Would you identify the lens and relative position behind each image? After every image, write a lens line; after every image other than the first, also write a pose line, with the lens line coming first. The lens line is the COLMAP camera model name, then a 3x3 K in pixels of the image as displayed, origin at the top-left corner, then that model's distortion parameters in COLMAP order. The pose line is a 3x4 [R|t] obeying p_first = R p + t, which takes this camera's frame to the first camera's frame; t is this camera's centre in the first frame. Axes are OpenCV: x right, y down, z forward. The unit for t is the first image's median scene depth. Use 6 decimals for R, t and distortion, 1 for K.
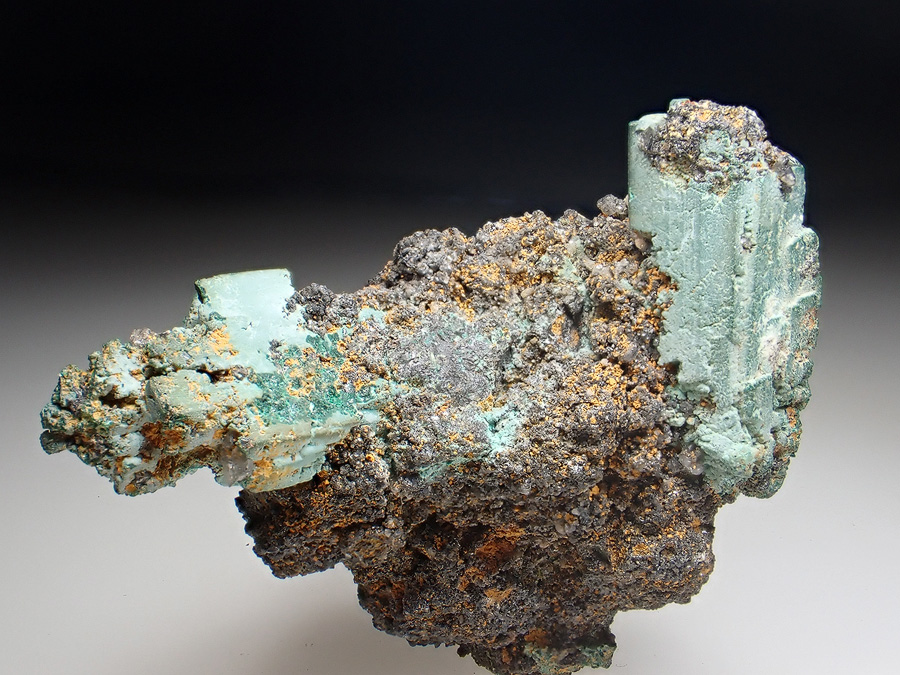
lens RADIAL K [[1231.9, 0, 450.0], [0, 1231.9, 337.5], [0, 0, 1]] dist [0.009688, 0.013811]
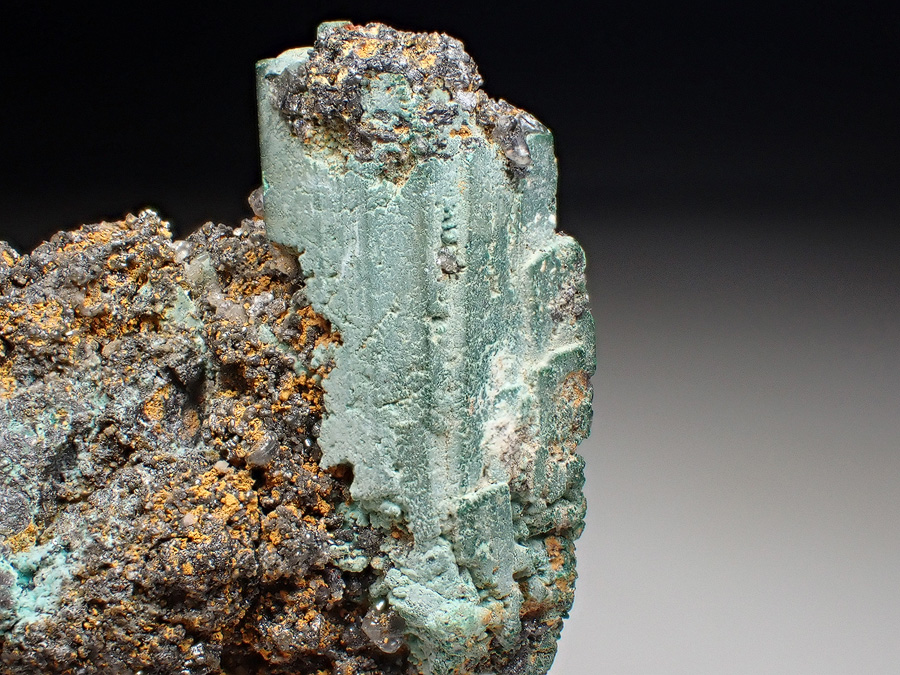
lens RADIAL K [[1650.0, 0, 450.0], [0, 1650.0, 337.5], [0, 0, 1]] dist [-0.014177, 0.157014]
pose [[0.999944, -0.010375, -0.002164, 0.237055], [0.010329, 0.999745, -0.020091, -0.024769], [0.002371, 0.020068, 0.999796, 0.207524]]
